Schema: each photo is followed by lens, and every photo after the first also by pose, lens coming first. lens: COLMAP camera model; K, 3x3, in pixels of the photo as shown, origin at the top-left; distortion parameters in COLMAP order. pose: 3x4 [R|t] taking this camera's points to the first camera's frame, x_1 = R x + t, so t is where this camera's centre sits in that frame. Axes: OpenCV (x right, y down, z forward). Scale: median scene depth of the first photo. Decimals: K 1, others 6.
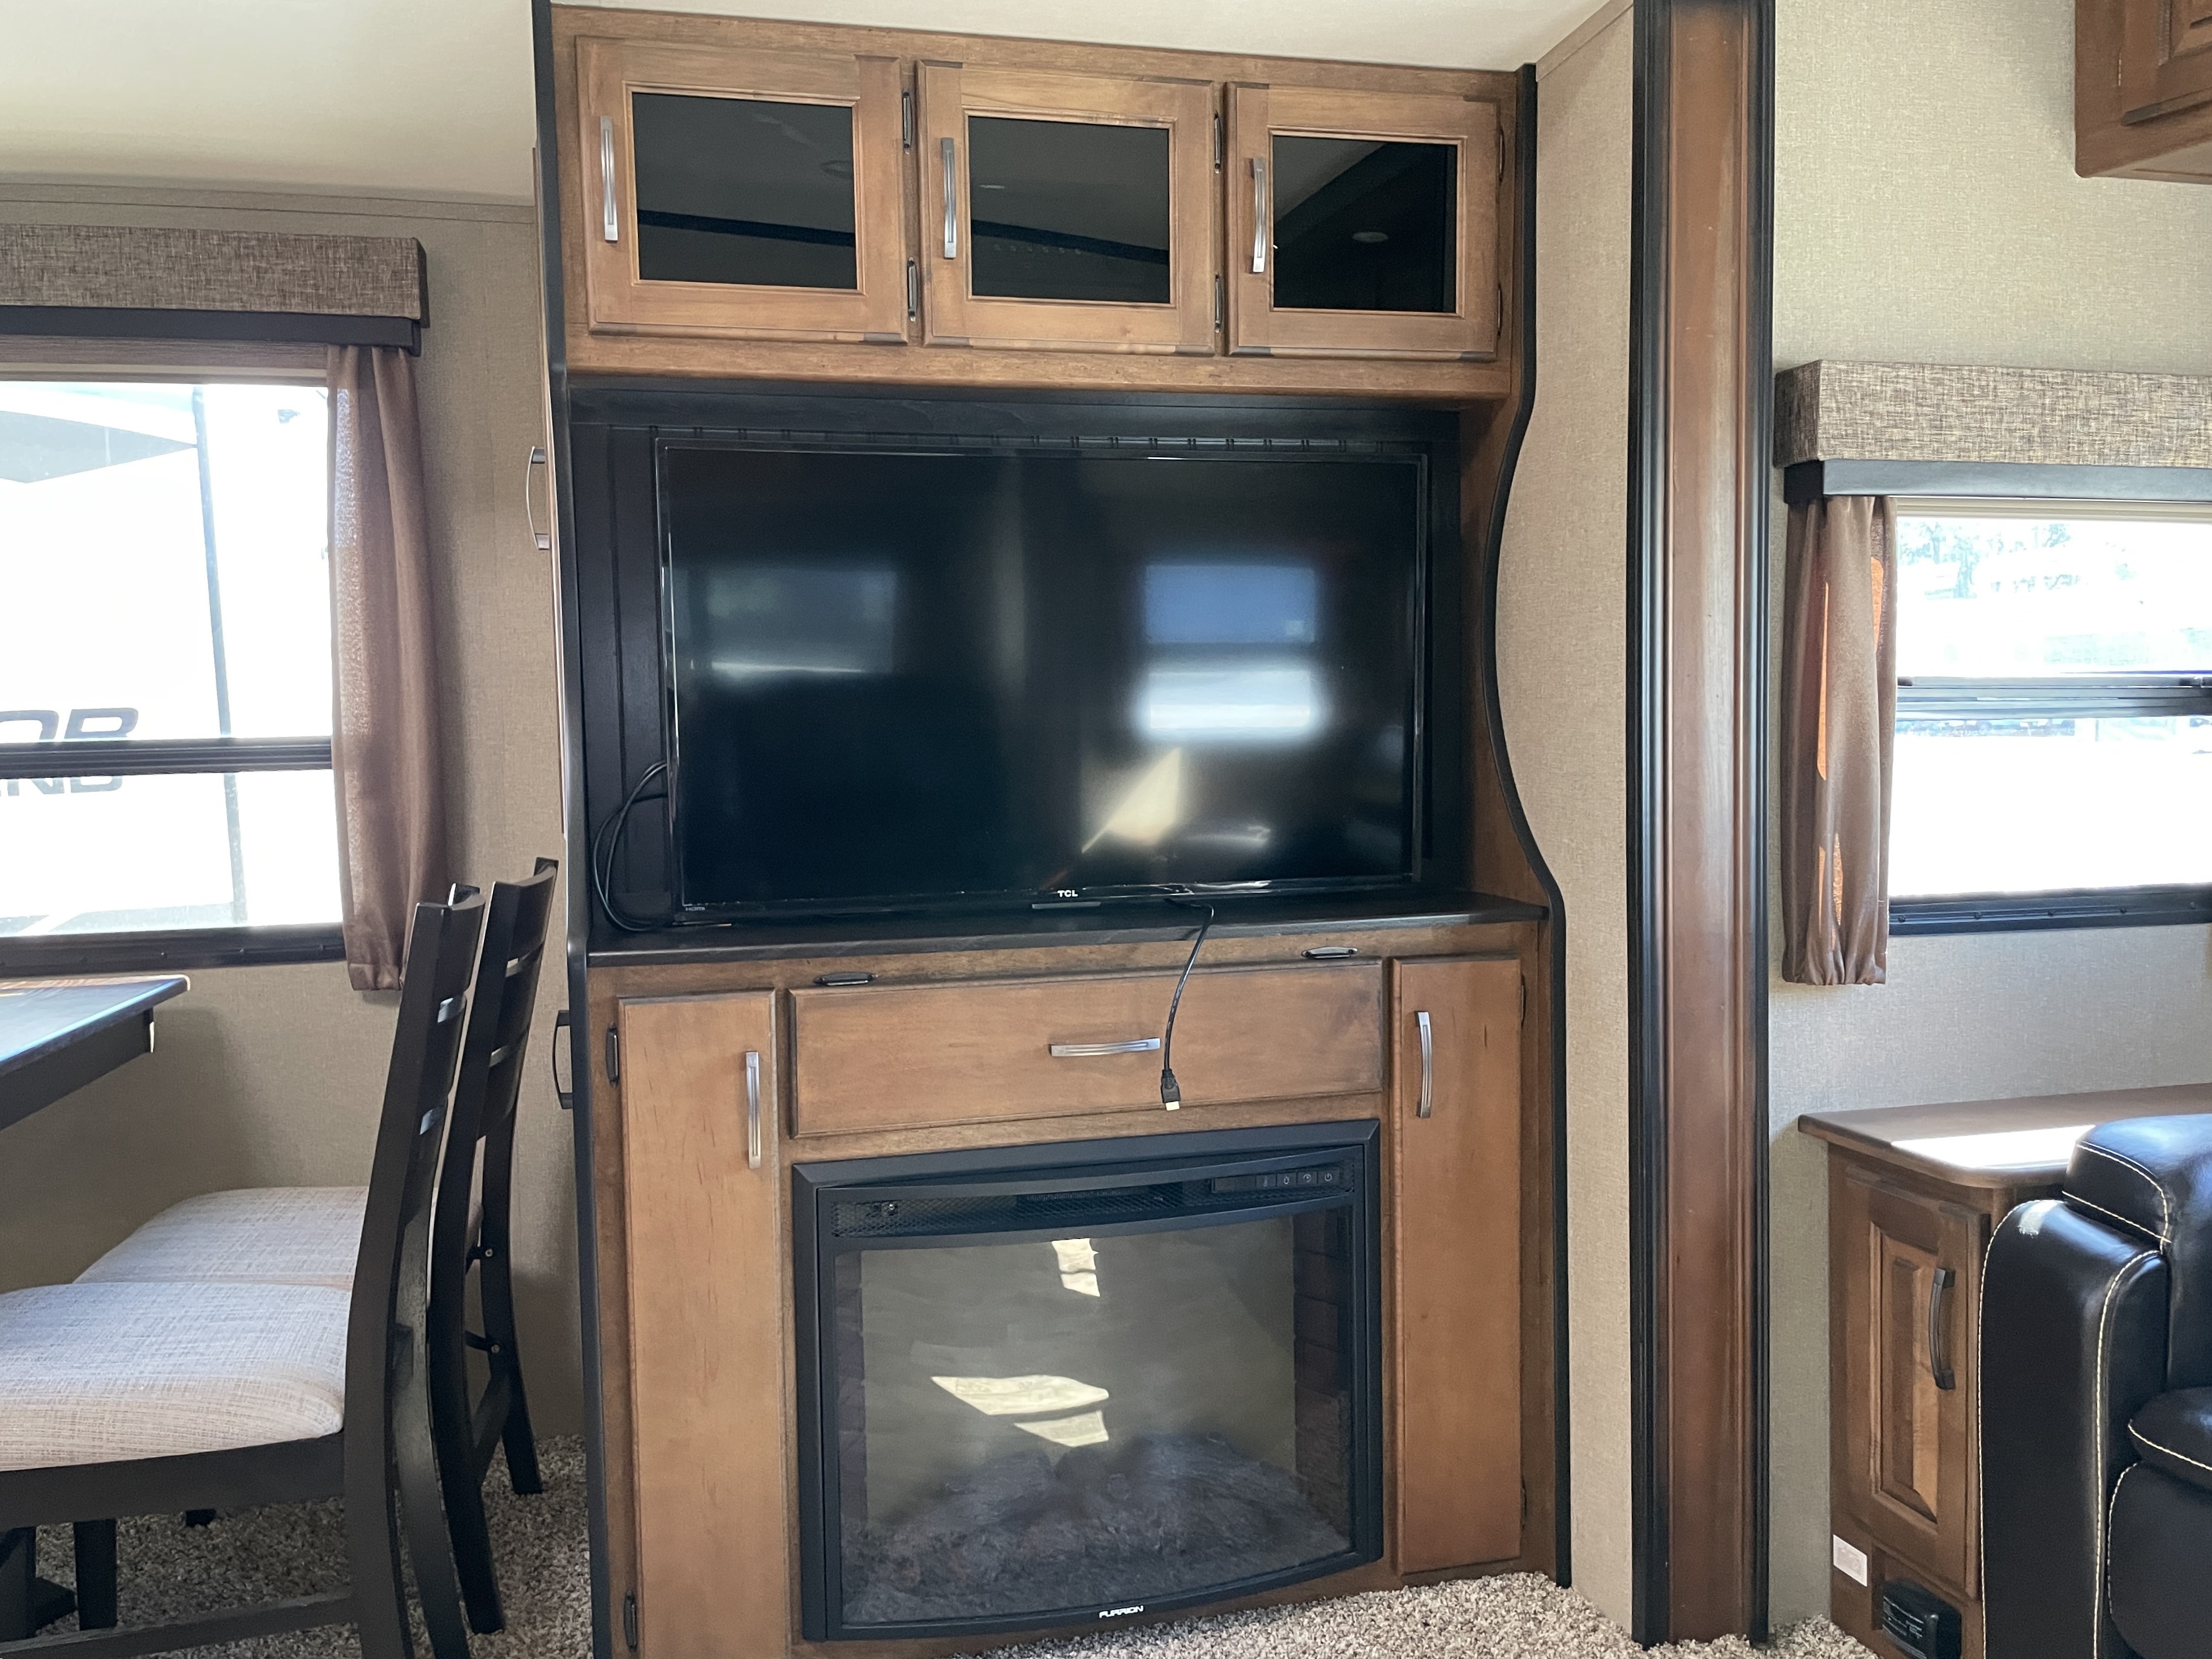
lens RADIAL K [[1699.2, 0, 1107.7], [0, 1699.2, 821.7], [0, 0, 1]] dist [0.030873, -0.064111]
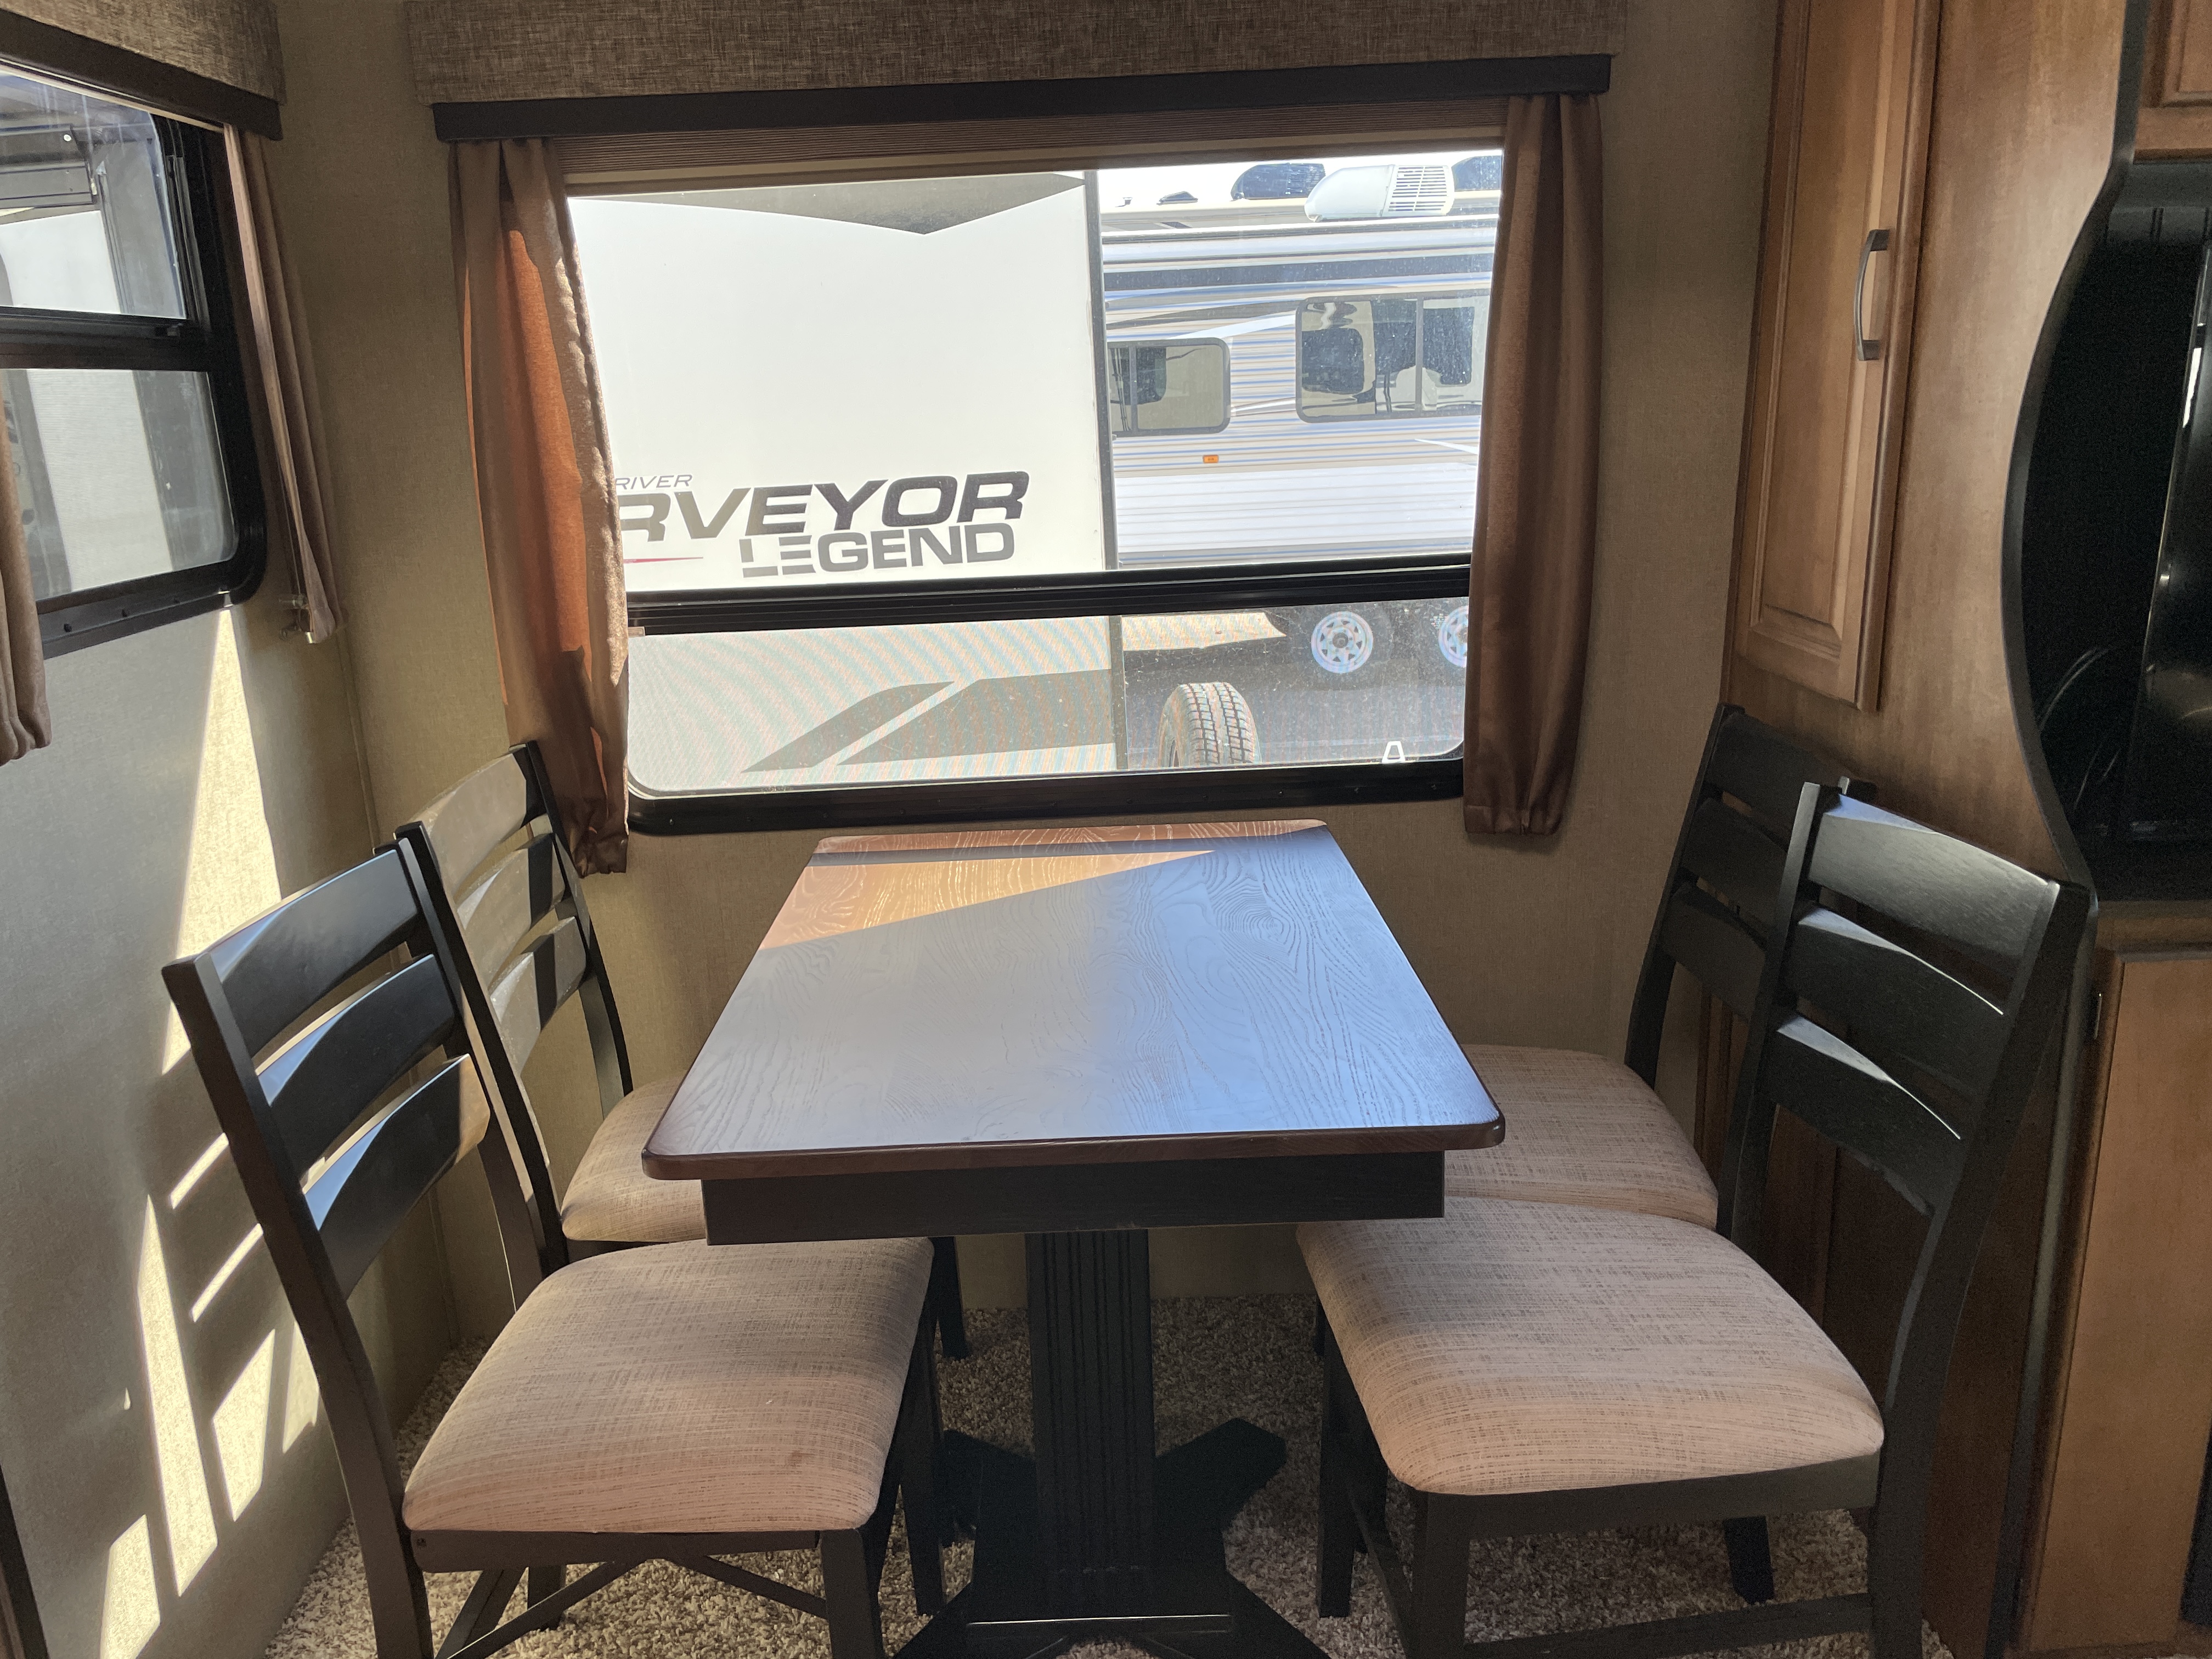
lens RADIAL K [[1699.2, 0, 1102.0], [0, 1699.2, 835.3], [0, 0, 1]] dist [0.030873, -0.064111]
pose [[0.970546, 0.043268, -0.236997, -0.437779], [0.007279, 0.978024, 0.208365, -0.099221], [0.240804, -0.203953, 0.948903, 0.077176]]
